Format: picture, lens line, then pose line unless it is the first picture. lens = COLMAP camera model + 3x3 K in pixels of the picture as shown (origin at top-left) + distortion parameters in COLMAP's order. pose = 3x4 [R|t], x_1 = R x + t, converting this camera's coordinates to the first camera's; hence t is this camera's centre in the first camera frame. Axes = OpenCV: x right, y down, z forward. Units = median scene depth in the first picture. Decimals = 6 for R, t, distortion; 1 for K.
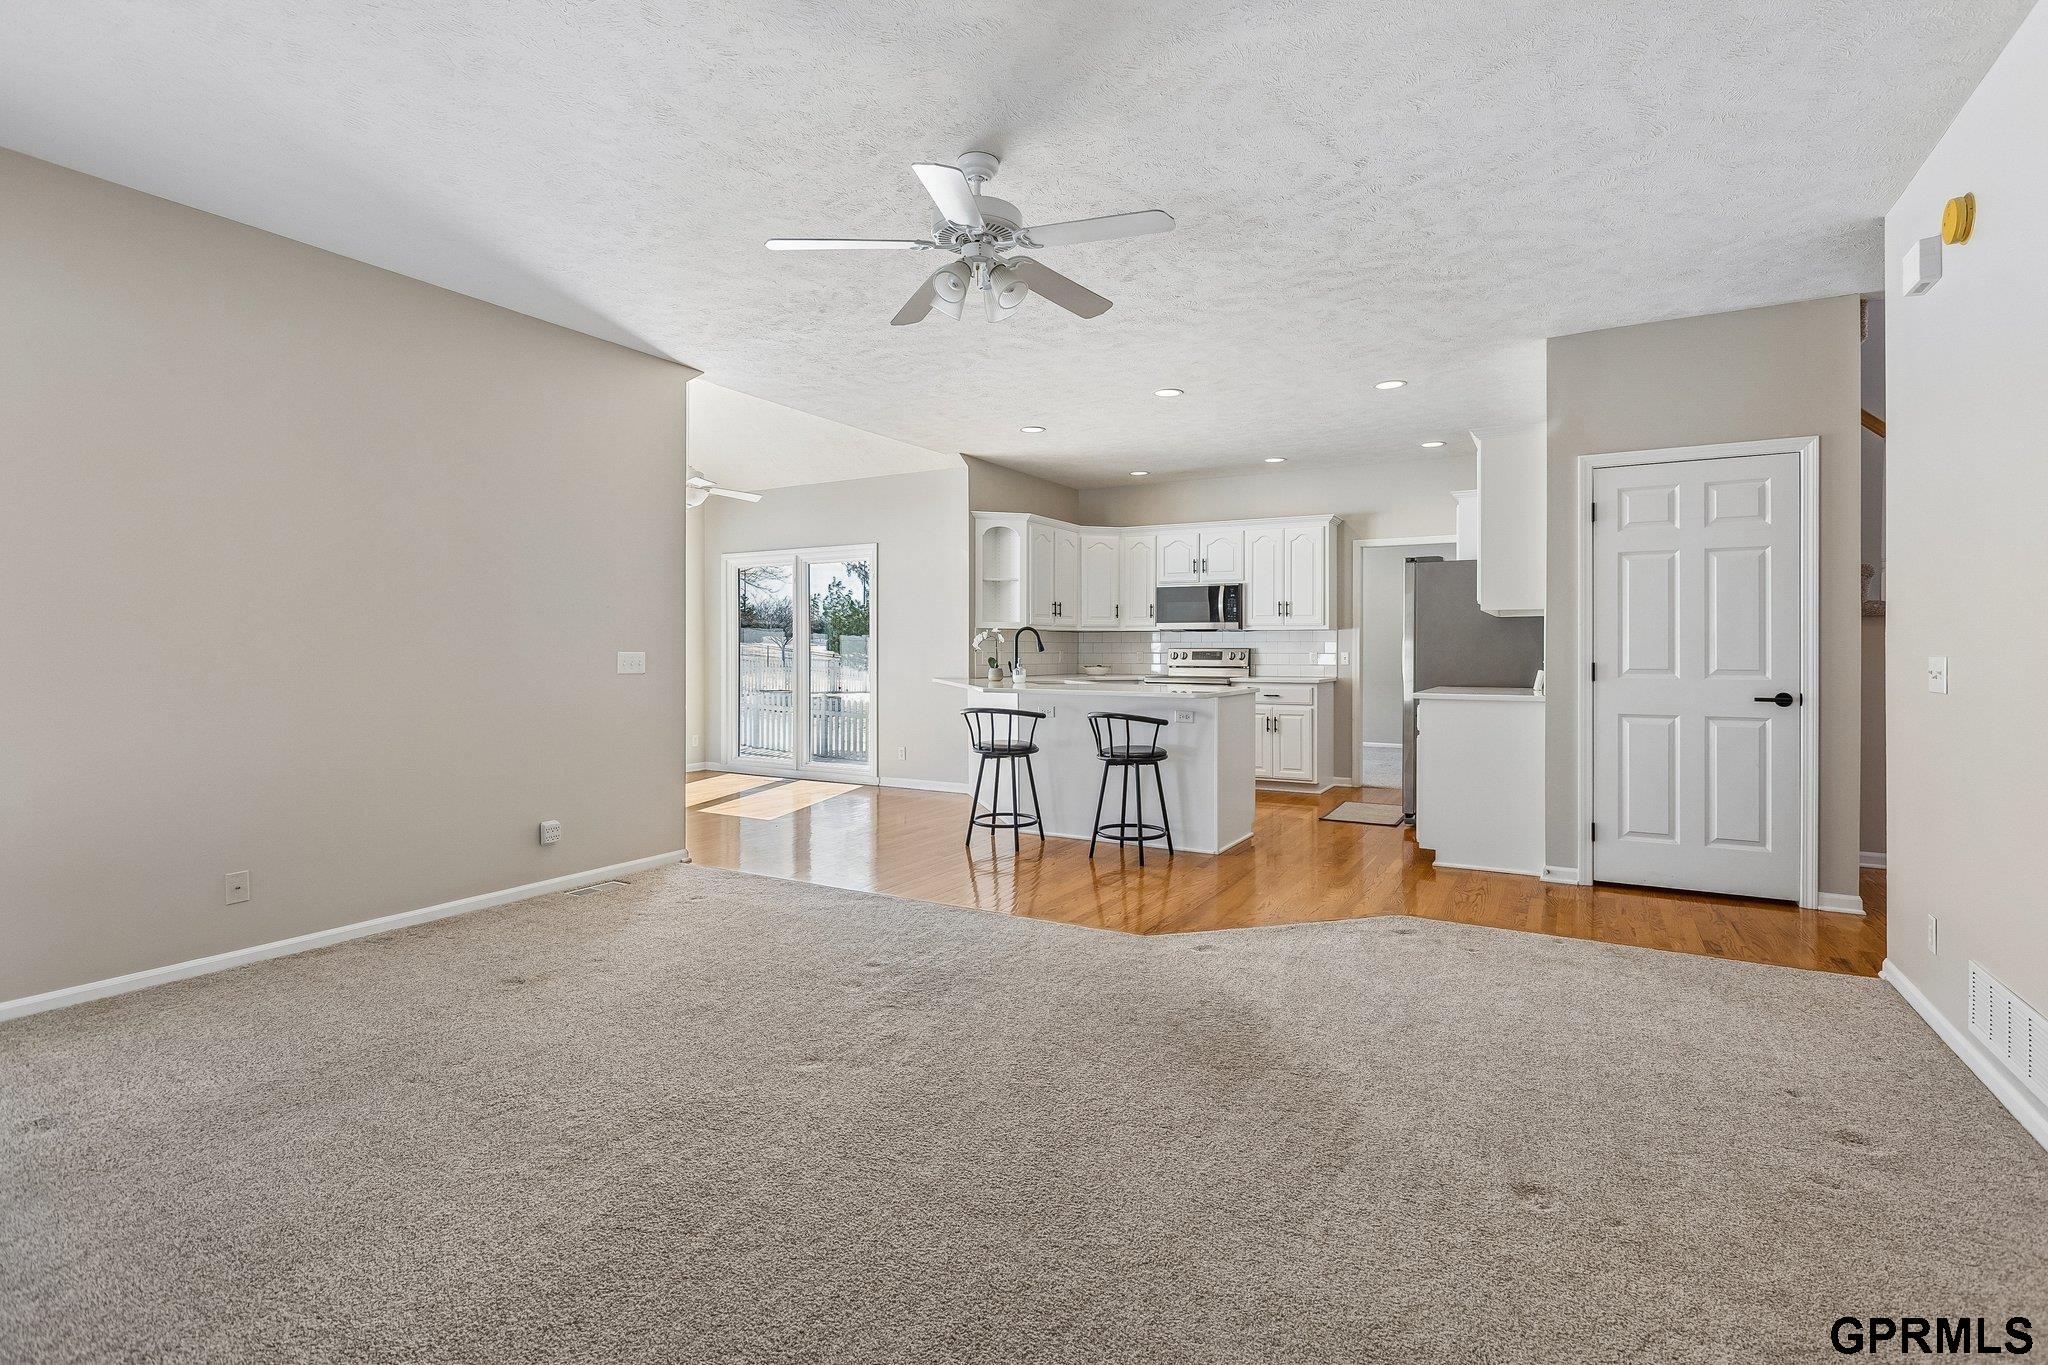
lens RADIAL K [[944.6, 0, 1022.6], [0, 944.6, 647.4], [0, 0, 1]] dist [-0.005484, -0.000253]
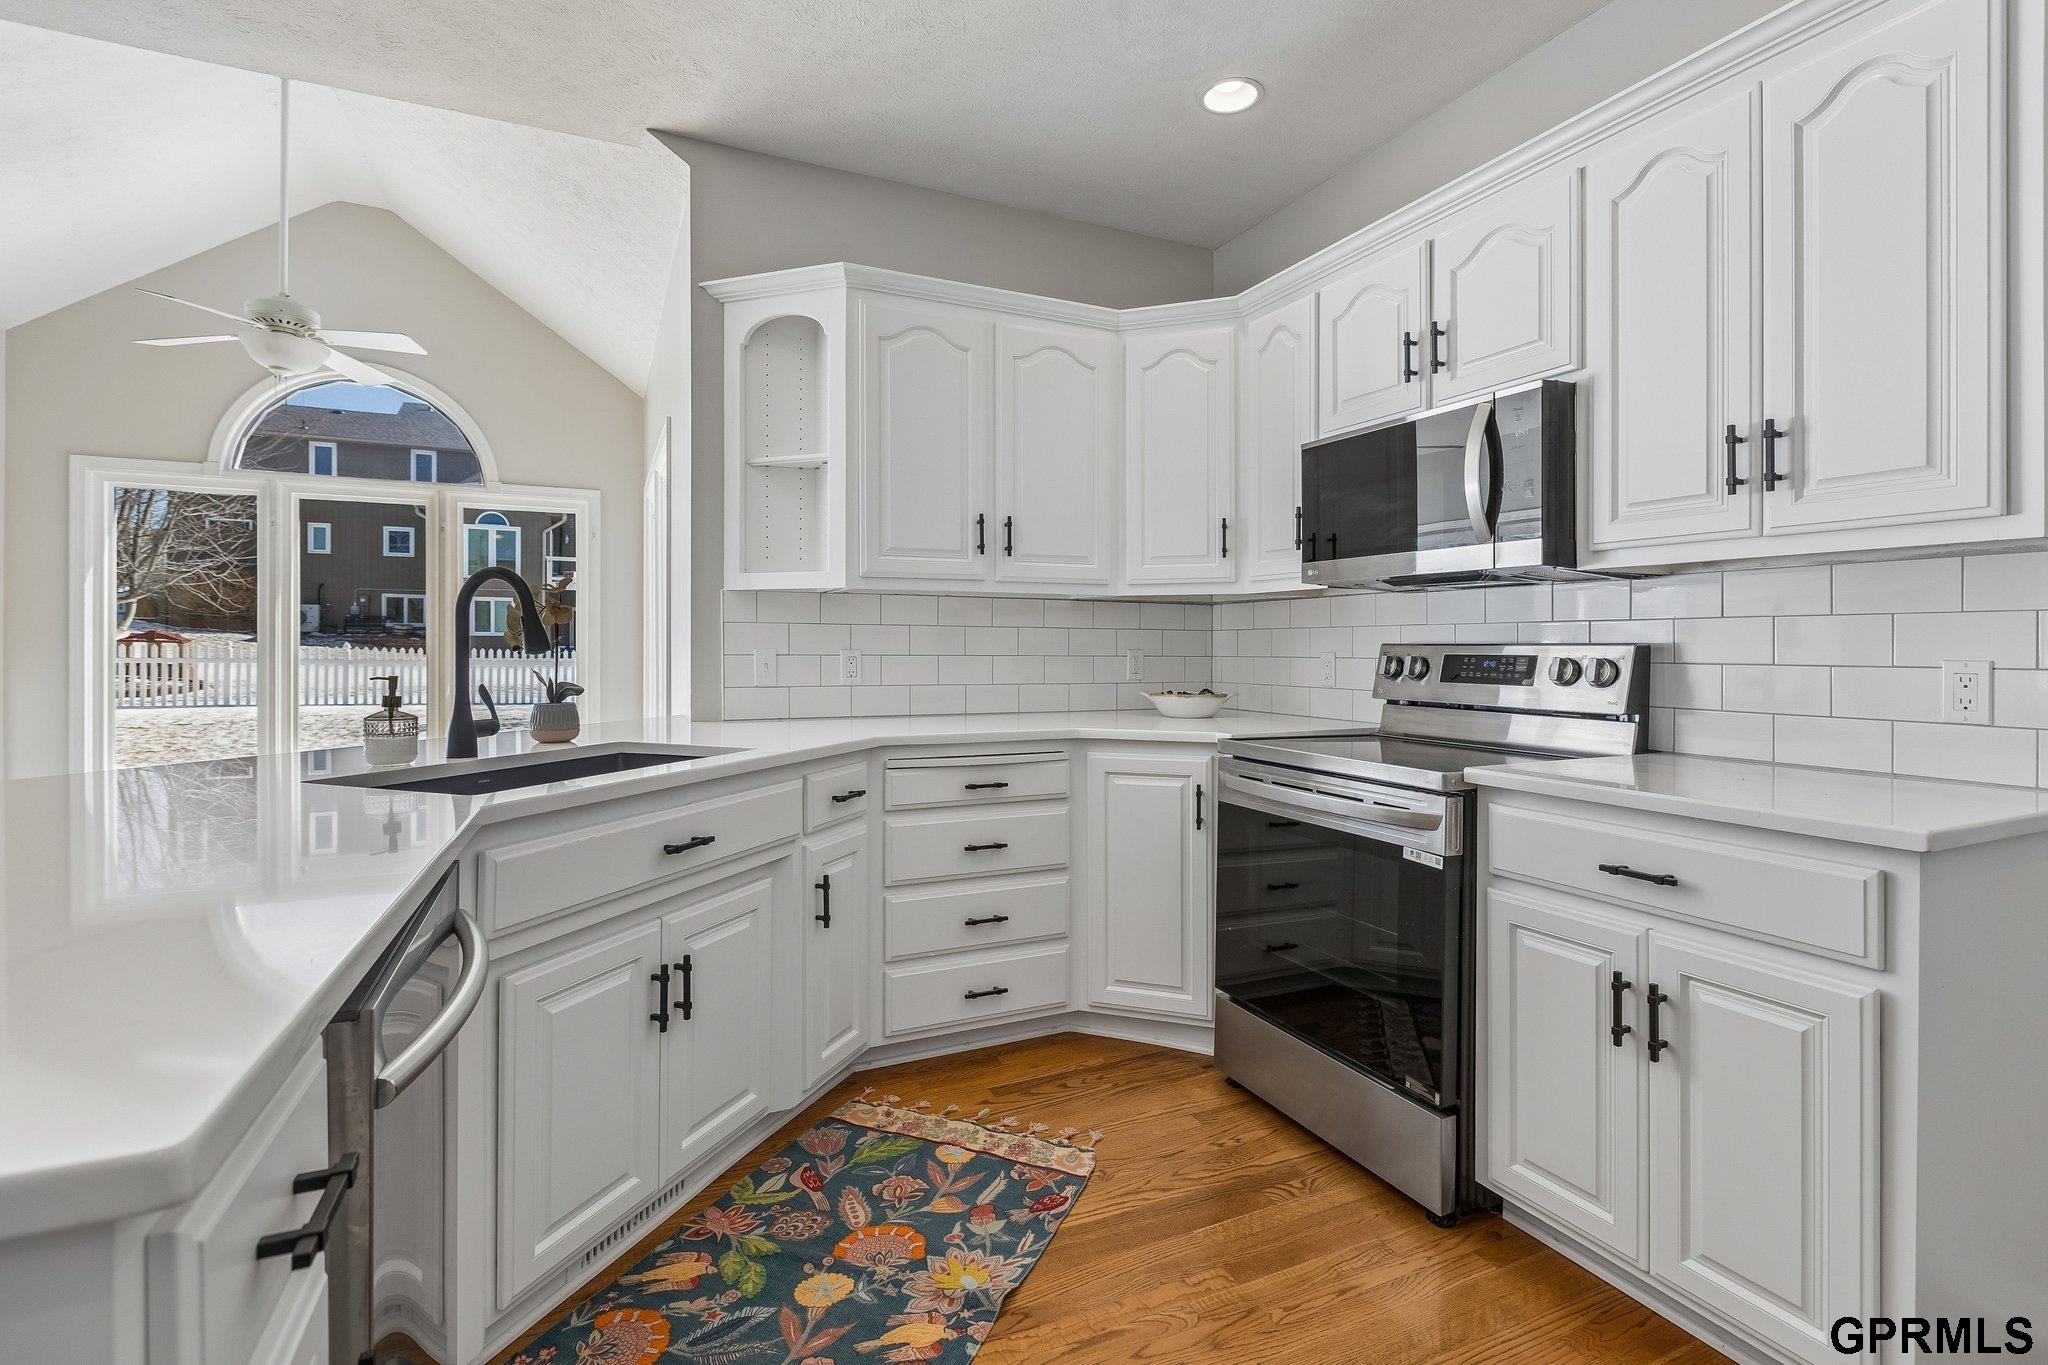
lens RADIAL K [[944.6, 0, 1032.9], [0, 944.6, 647.8], [0, 0, 1]] dist [-0.005484, -0.000253]
pose [[0.824360, 0.002883, -0.566058, 0.256582], [-0.001432, 0.999994, 0.003007, 0.001794], [0.566064, -0.001668, 0.824360, 0.717467]]
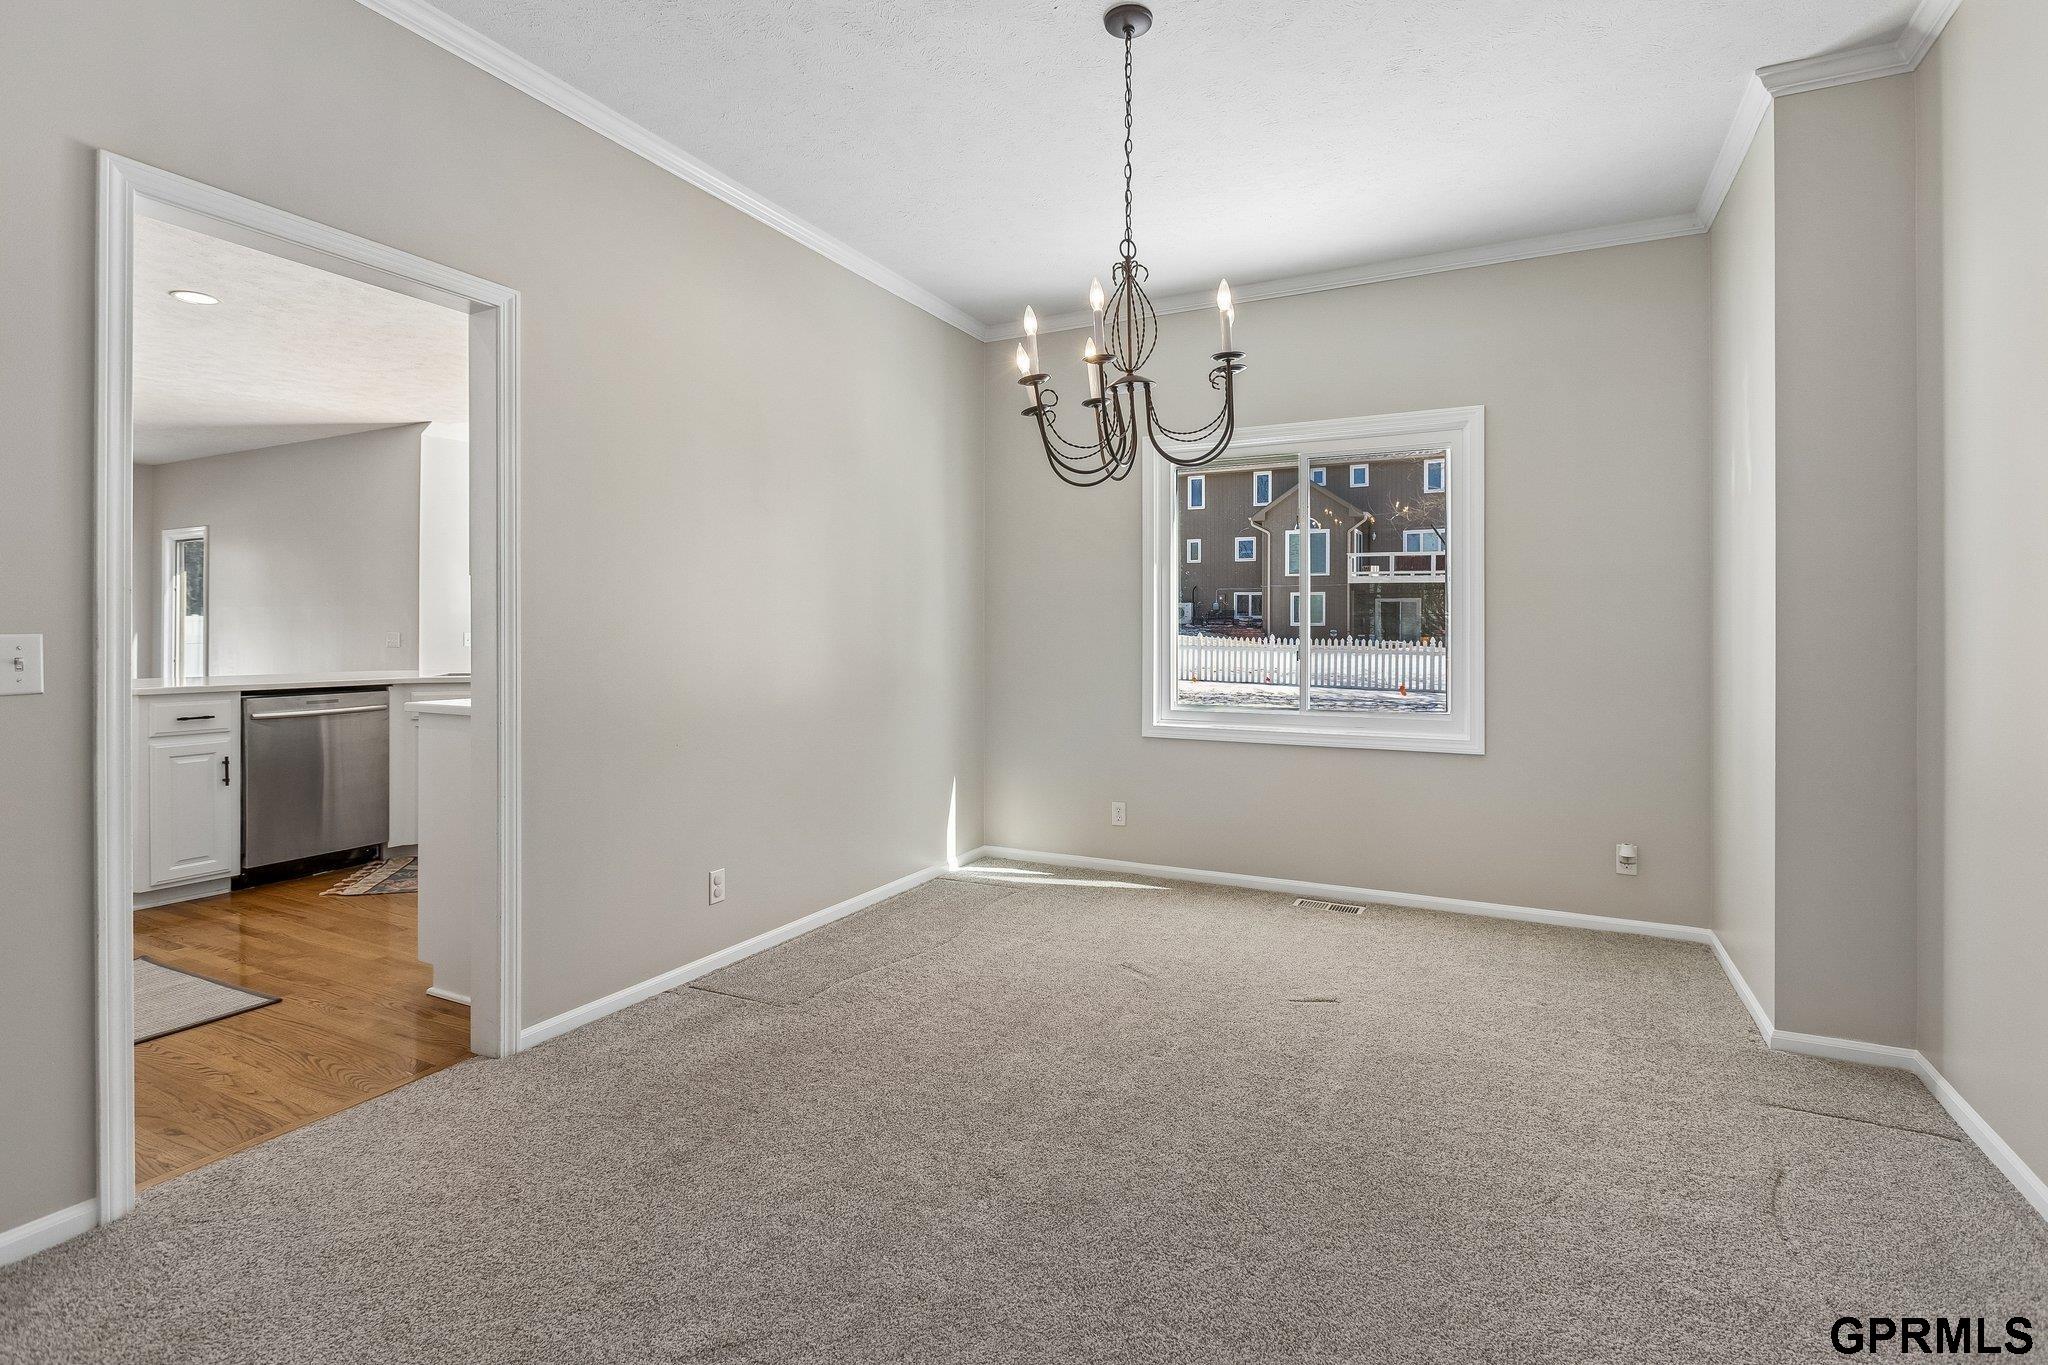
lens RADIAL K [[944.6, 0, 1073.1], [0, 944.6, 635.4], [0, 0, 1]] dist [-0.005484, -0.000253]
pose [[0.088925, 0.001114, -0.996038, 0.586772], [-0.000657, 0.999999, 0.001060, 0.008531], [0.996038, 0.000560, 0.088926, 1.221819]]
